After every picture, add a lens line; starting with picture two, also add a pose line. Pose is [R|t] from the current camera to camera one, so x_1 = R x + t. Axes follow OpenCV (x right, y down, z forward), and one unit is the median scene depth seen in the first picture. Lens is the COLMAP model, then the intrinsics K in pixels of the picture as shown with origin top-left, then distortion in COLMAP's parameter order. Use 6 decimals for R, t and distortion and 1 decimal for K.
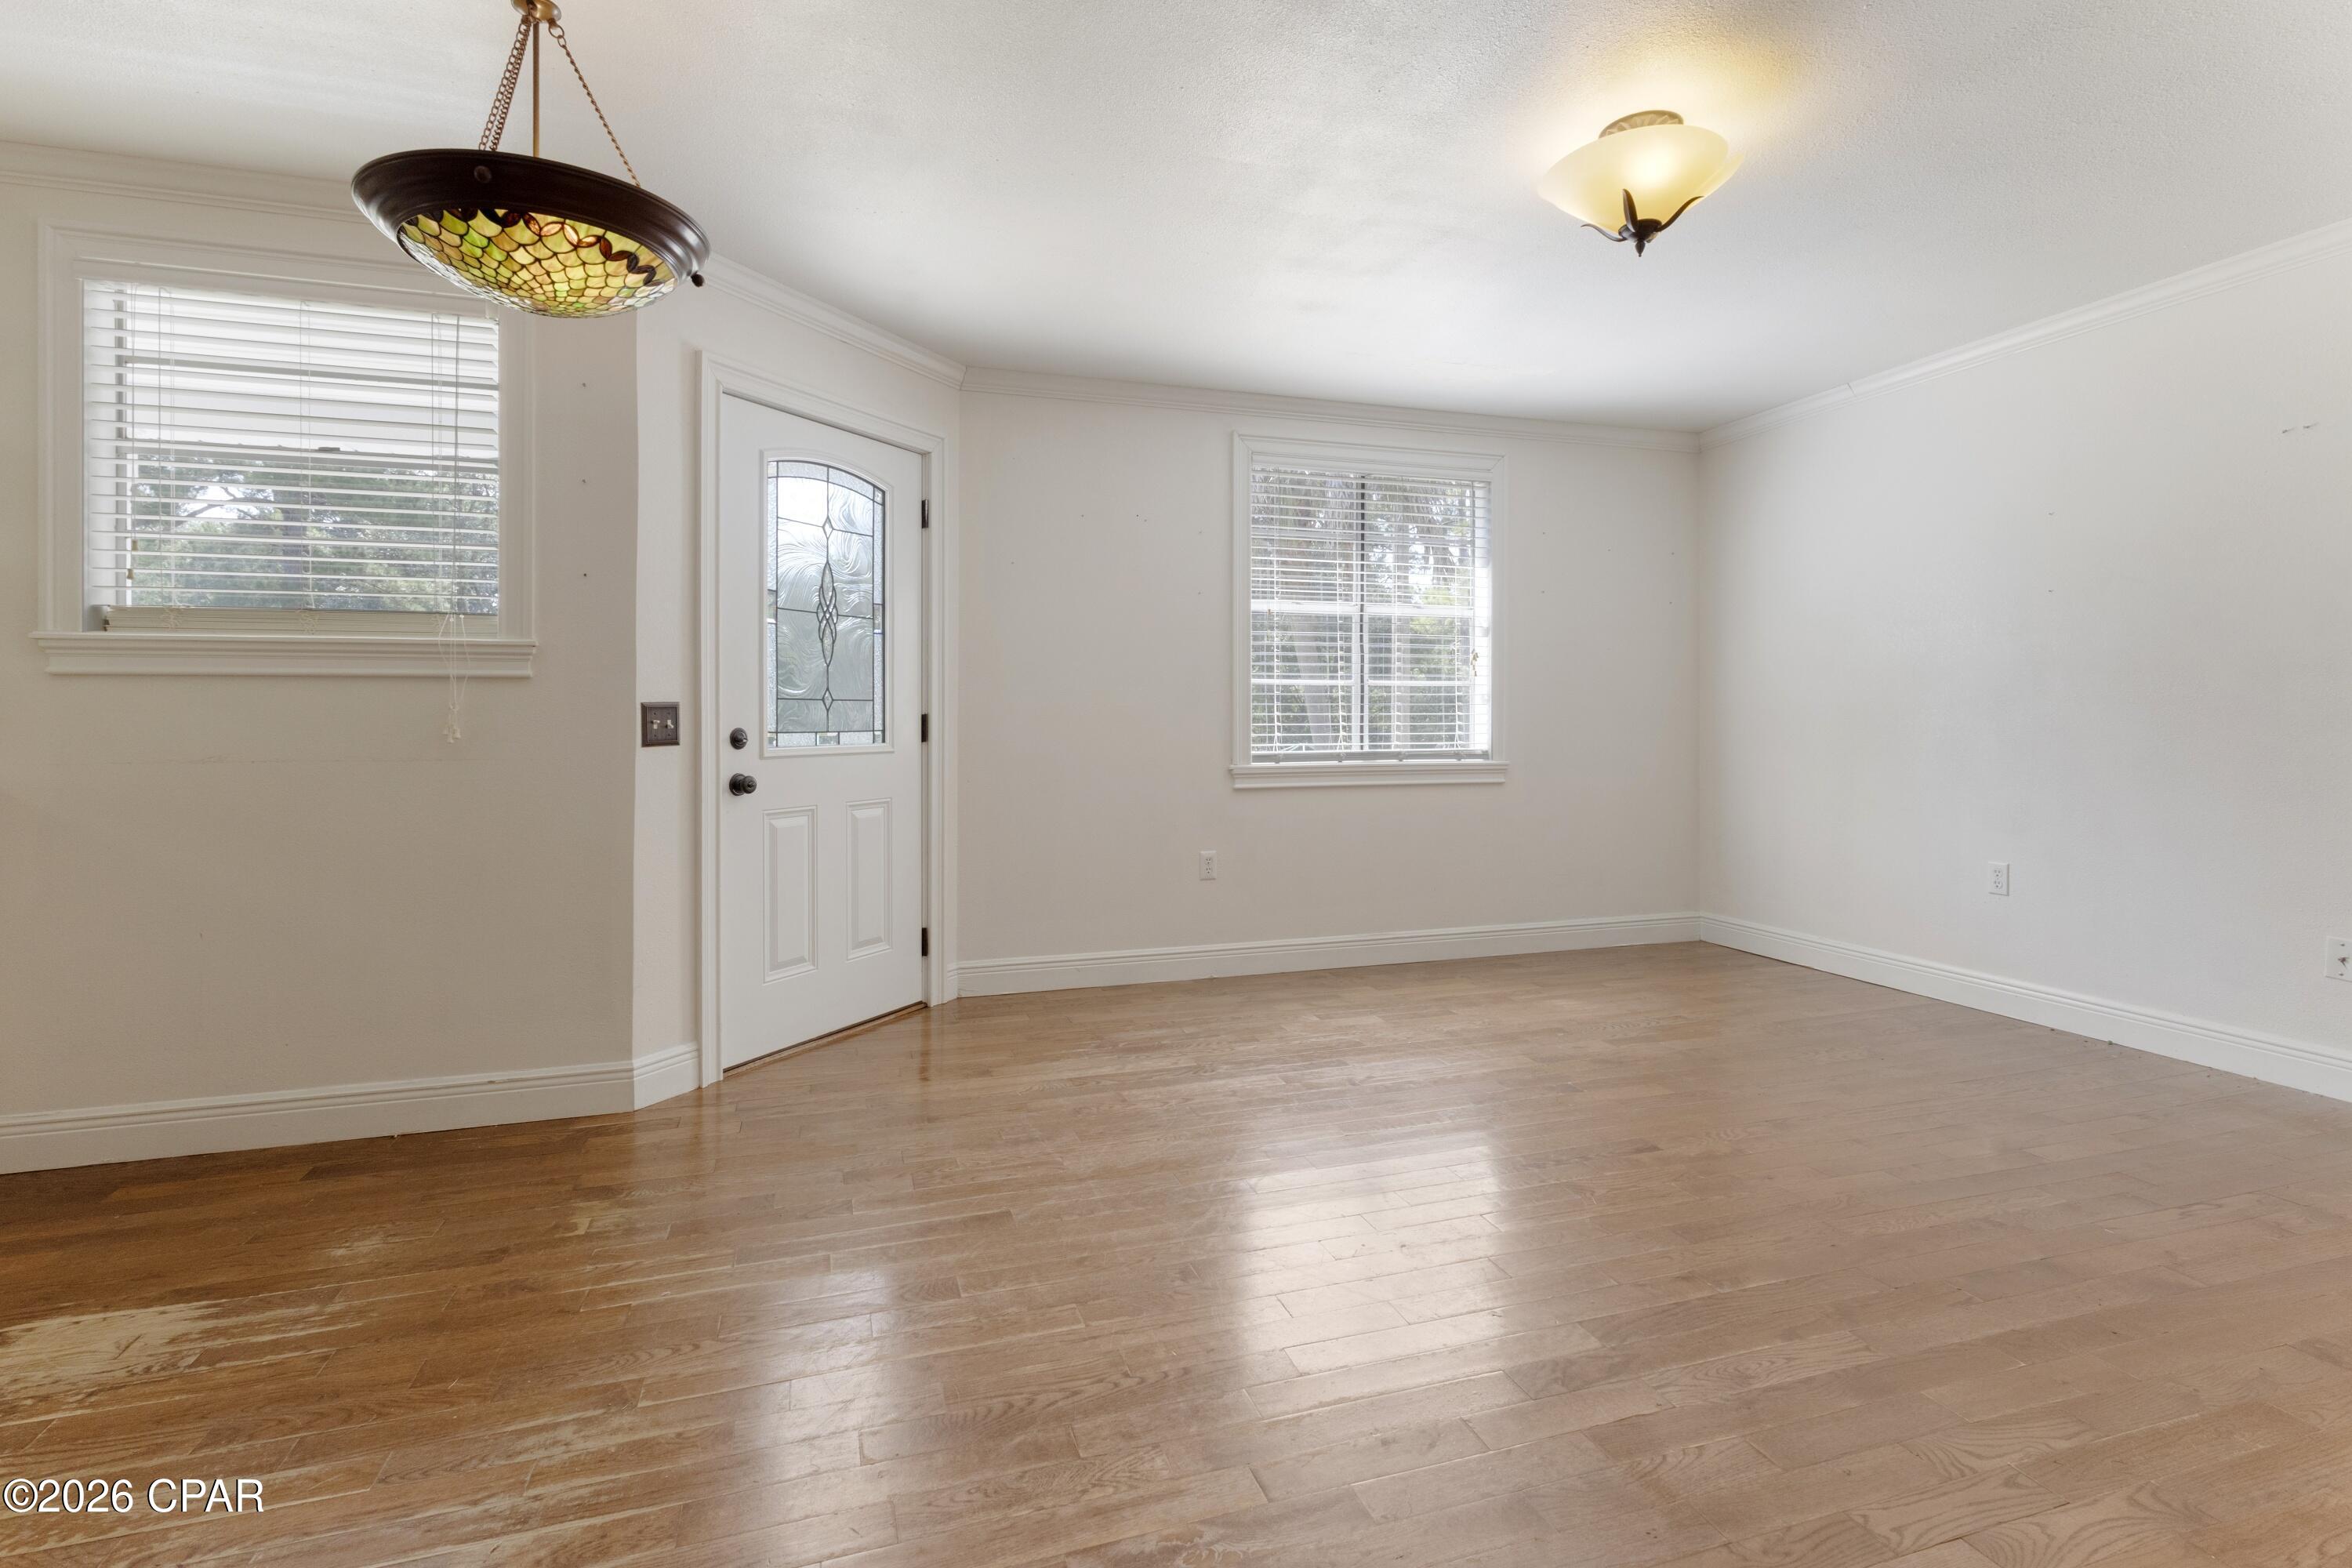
lens RADIAL K [[1111.2, 0, 1172.6], [0, 1111.2, 721.7], [0, 0, 1]] dist [-0.004991, 0.004464]
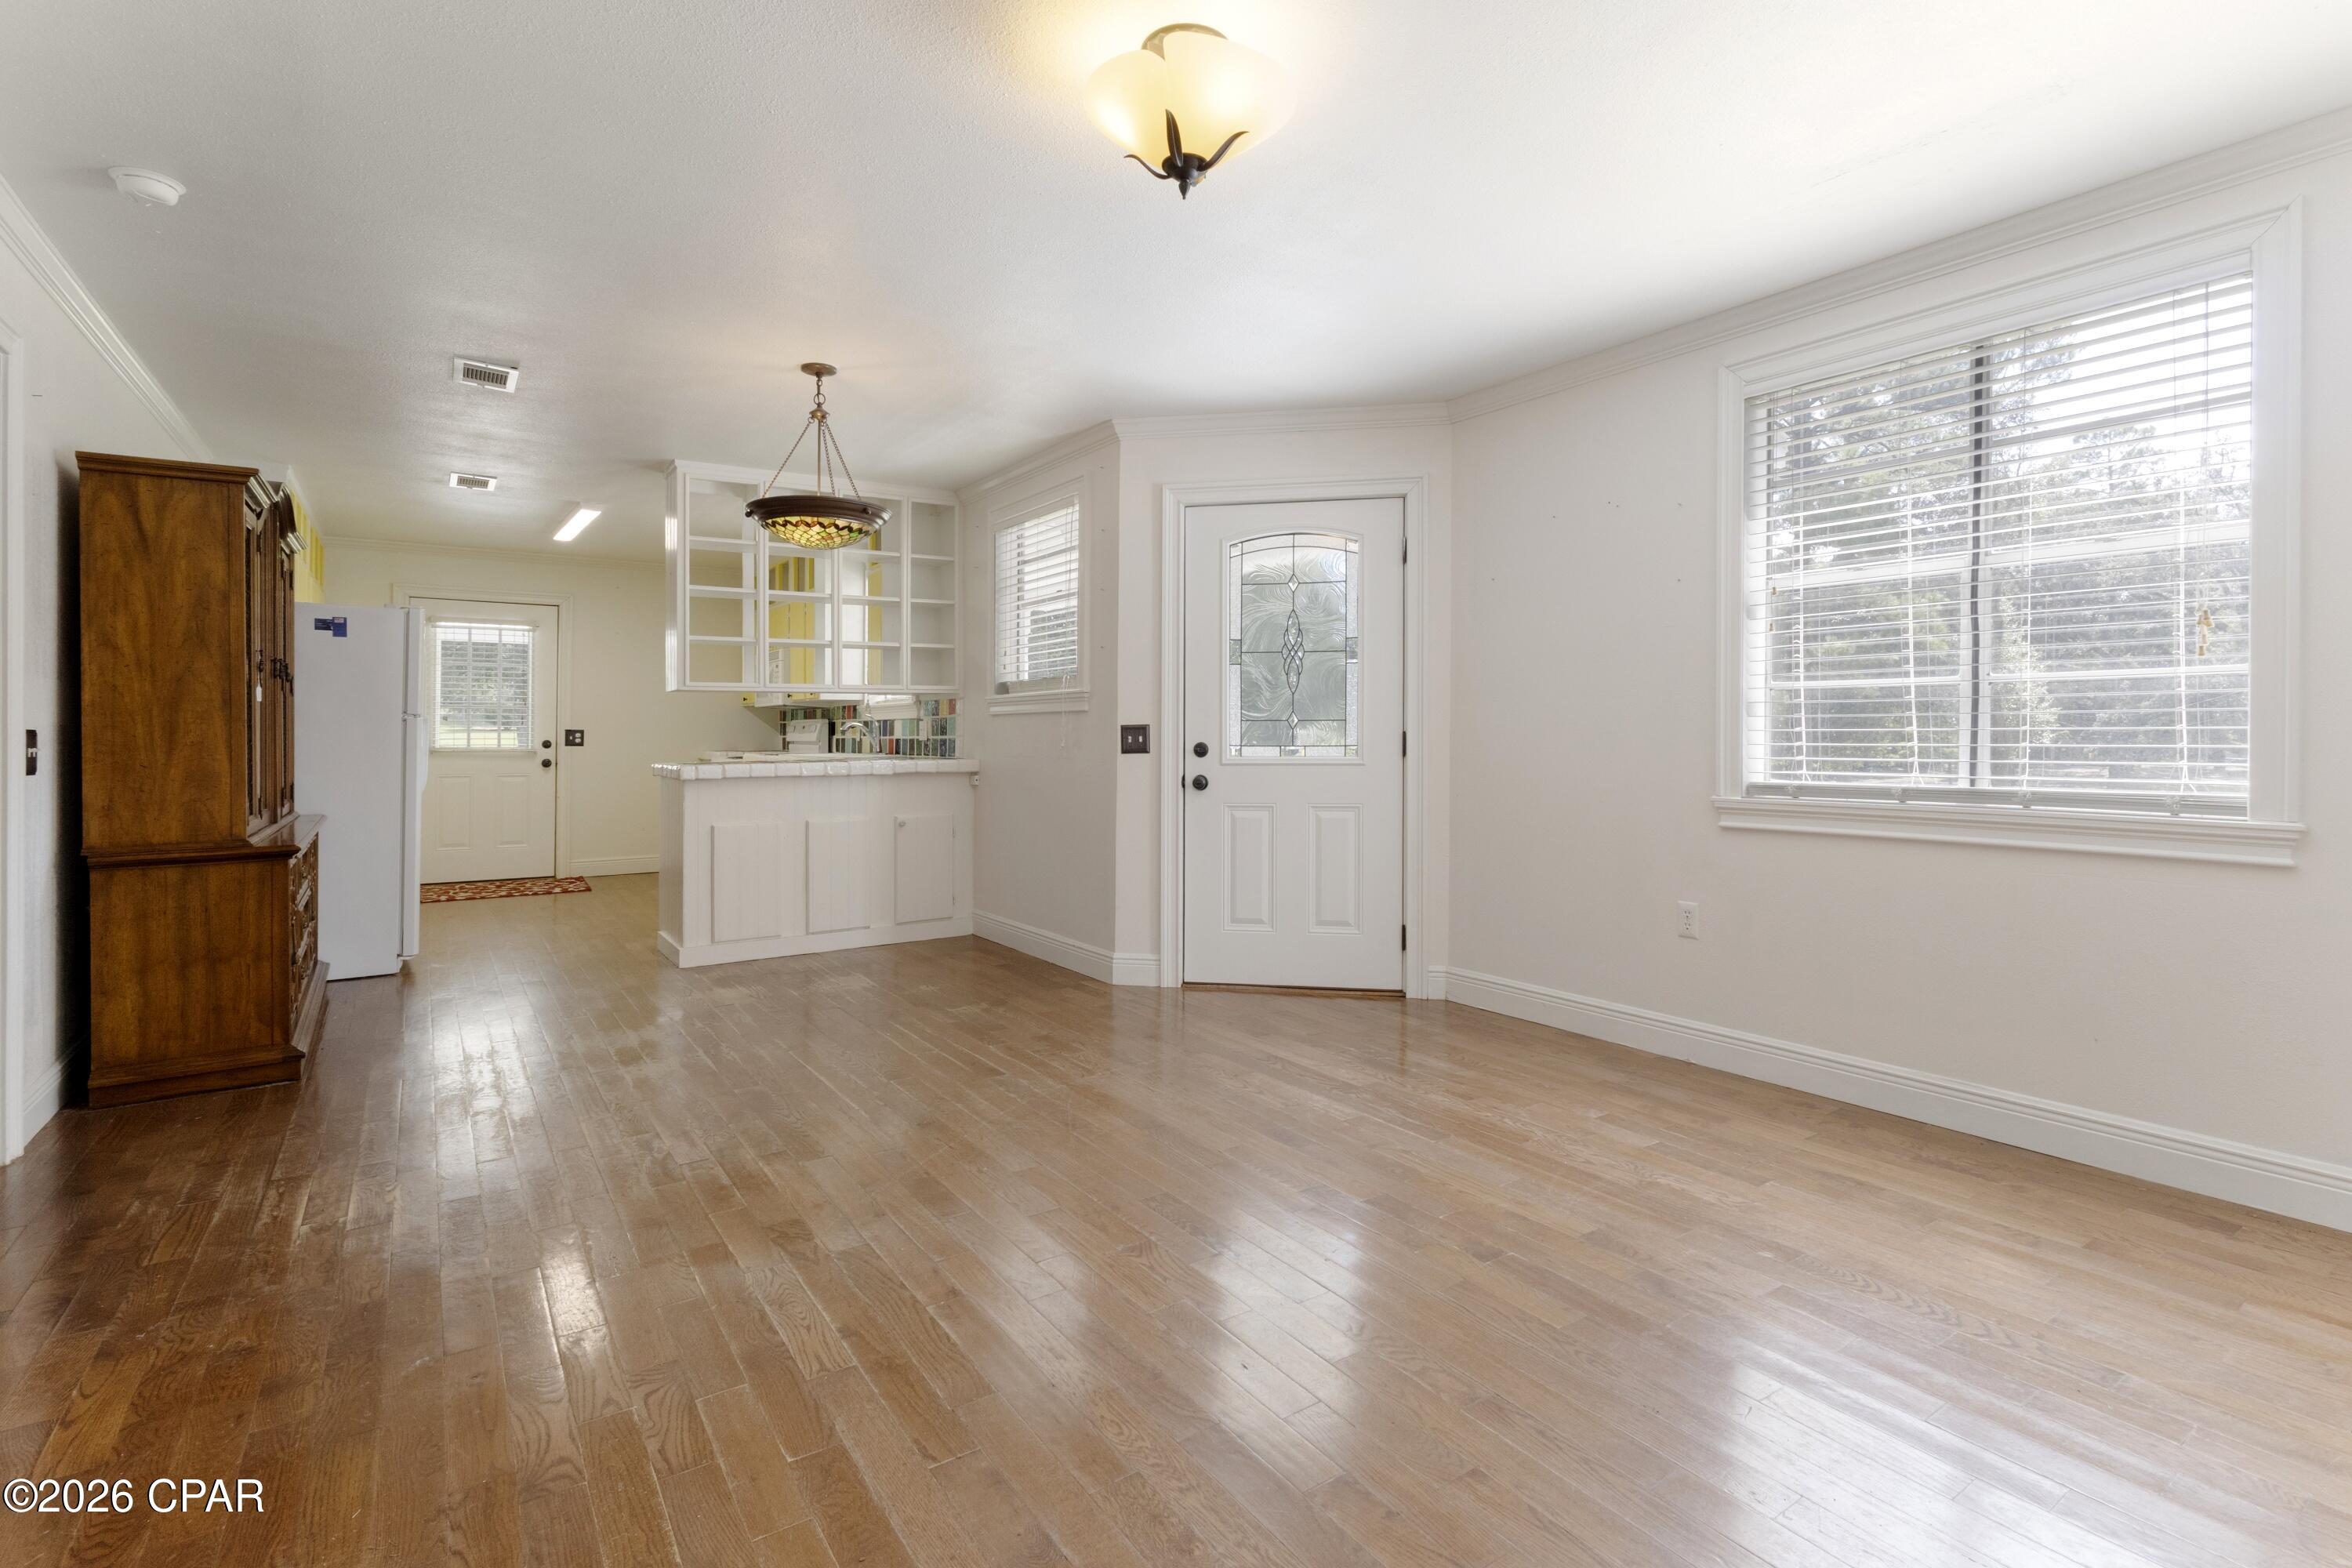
lens RADIAL K [[1111.2, 0, 1179.0], [0, 1111.2, 731.4], [0, 0, 1]] dist [-0.004991, 0.004464]
pose [[0.284860, -0.002020, -0.958567, 0.900519], [-0.003060, 0.999991, -0.003017, -0.003403], [0.958564, 0.003793, 0.284852, 0.549169]]
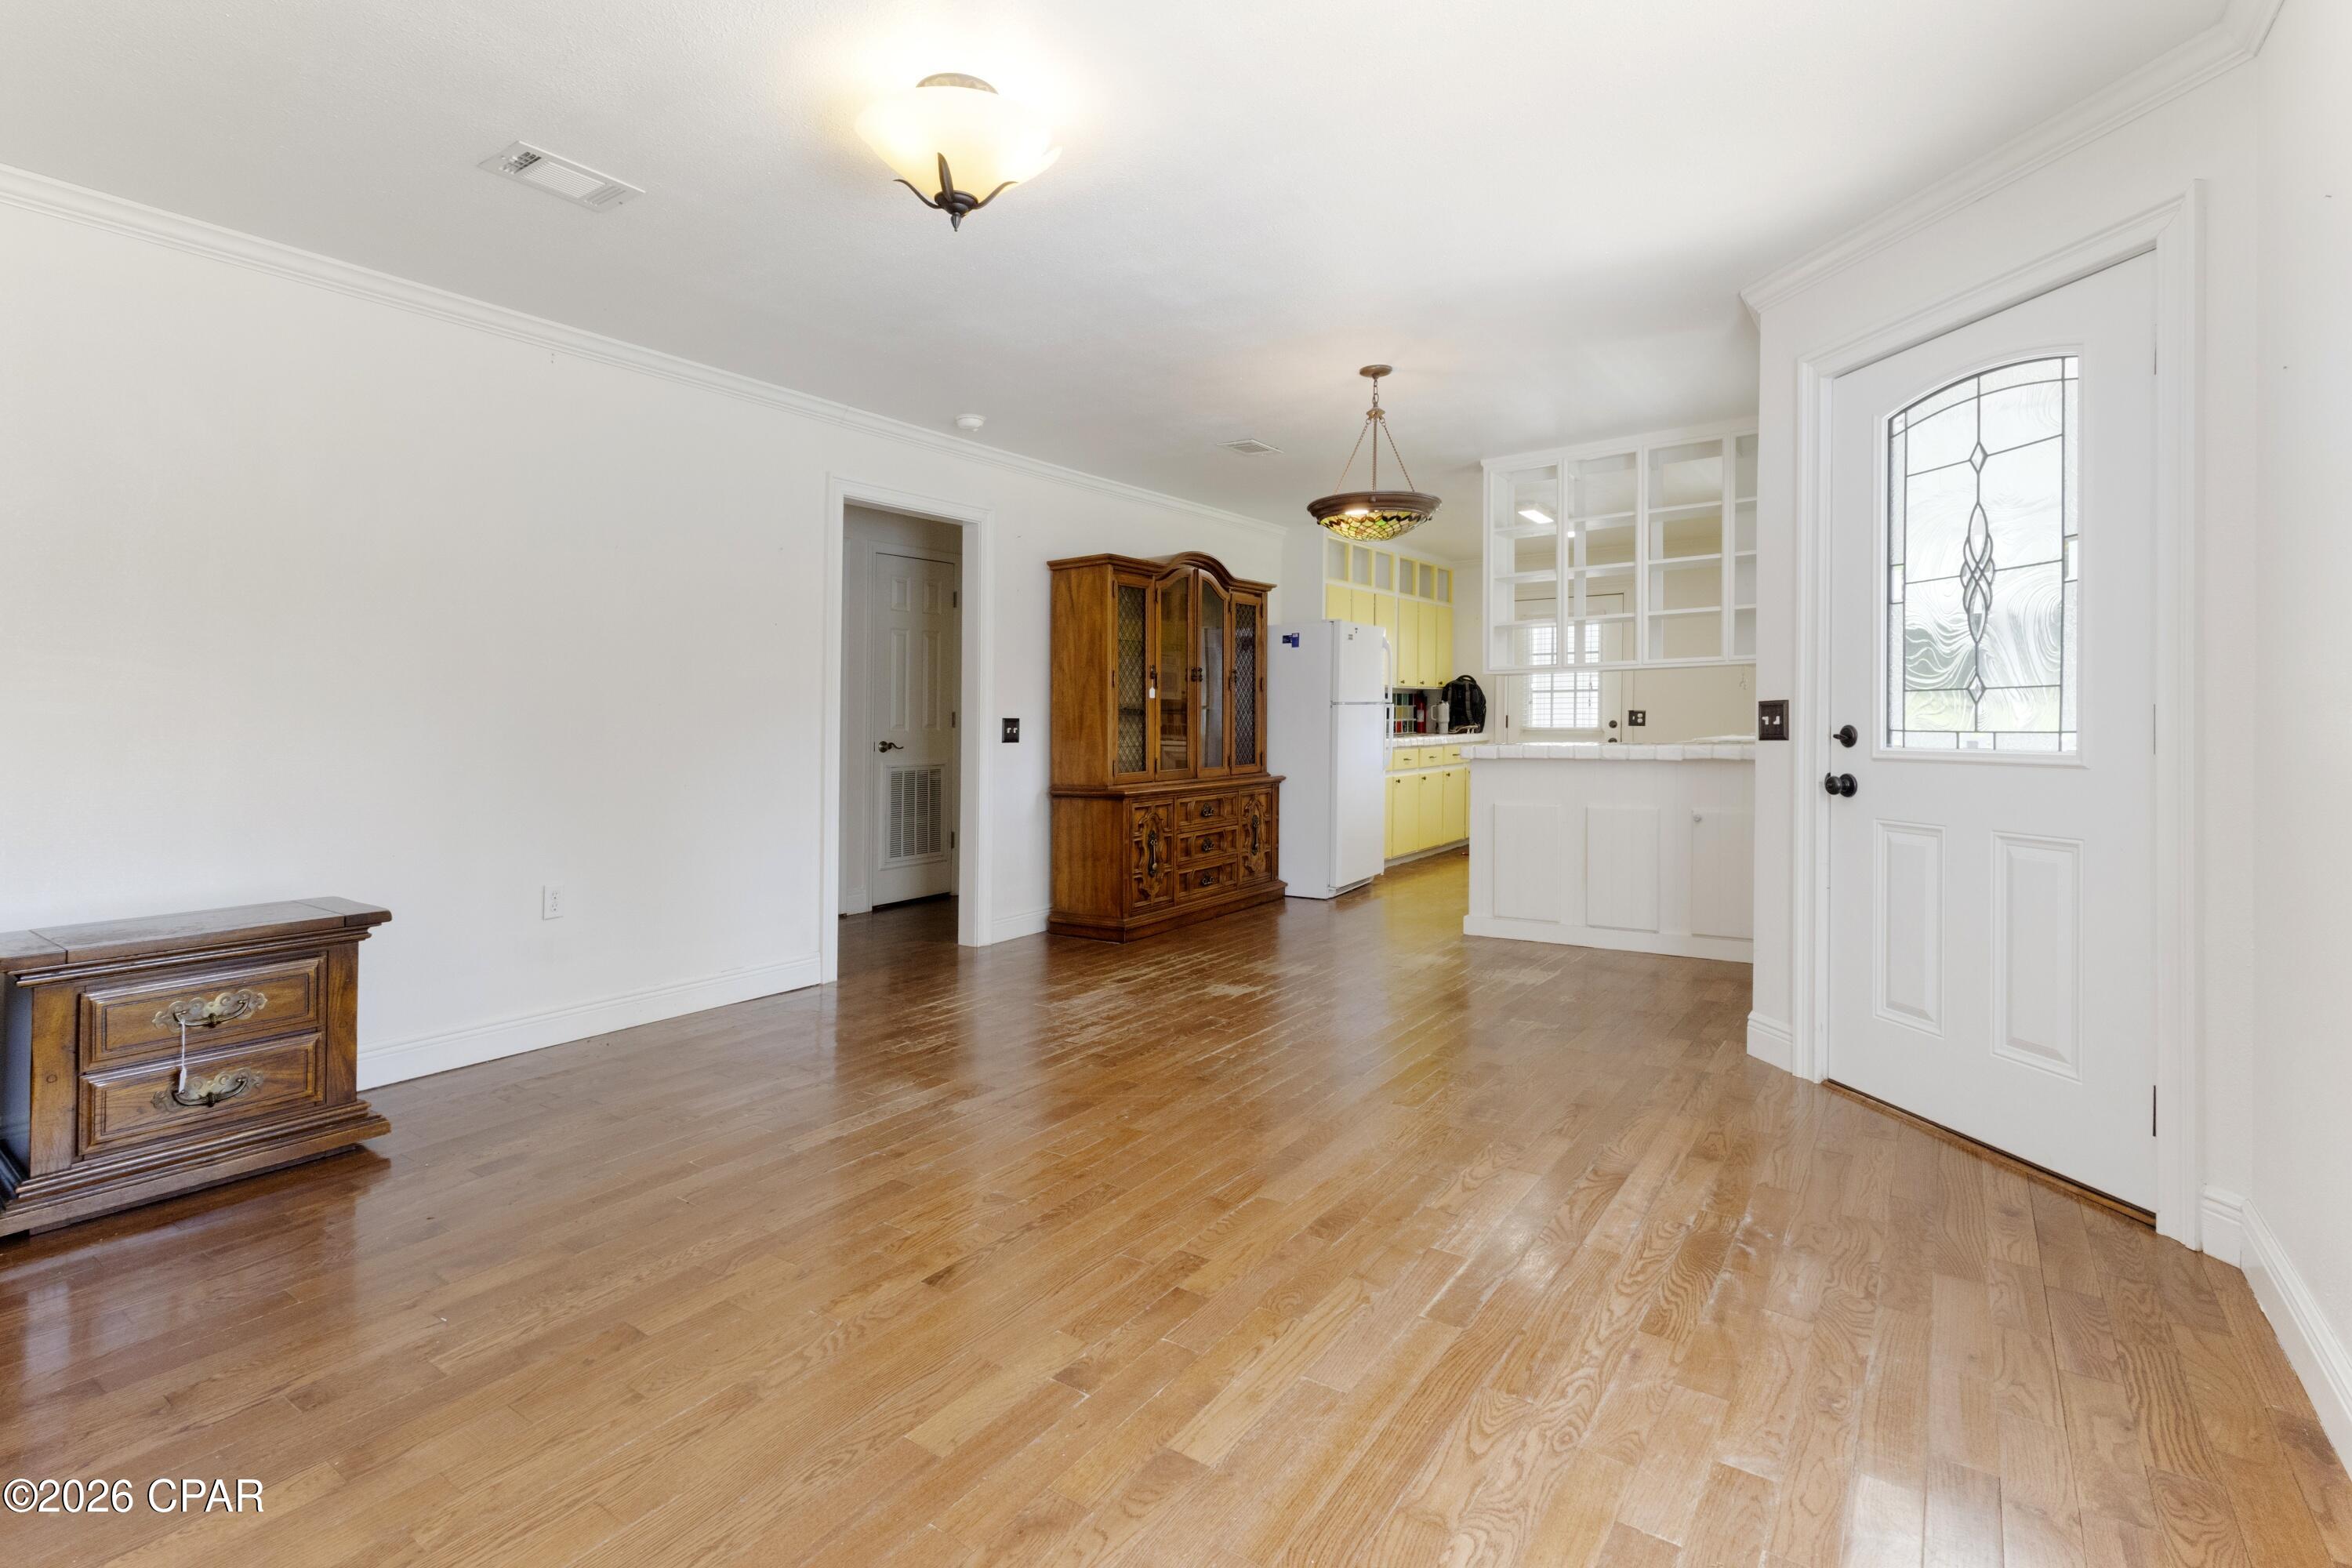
lens RADIAL K [[1111.2, 0, 1143.6], [0, 1111.2, 693.8], [0, 0, 1]] dist [-0.004991, 0.004464]
pose [[-0.807856, -0.004861, -0.589359, 0.606484], [0.008771, 0.999756, -0.020270, -0.006145], [0.589314, -0.021544, -0.807617, 1.350870]]
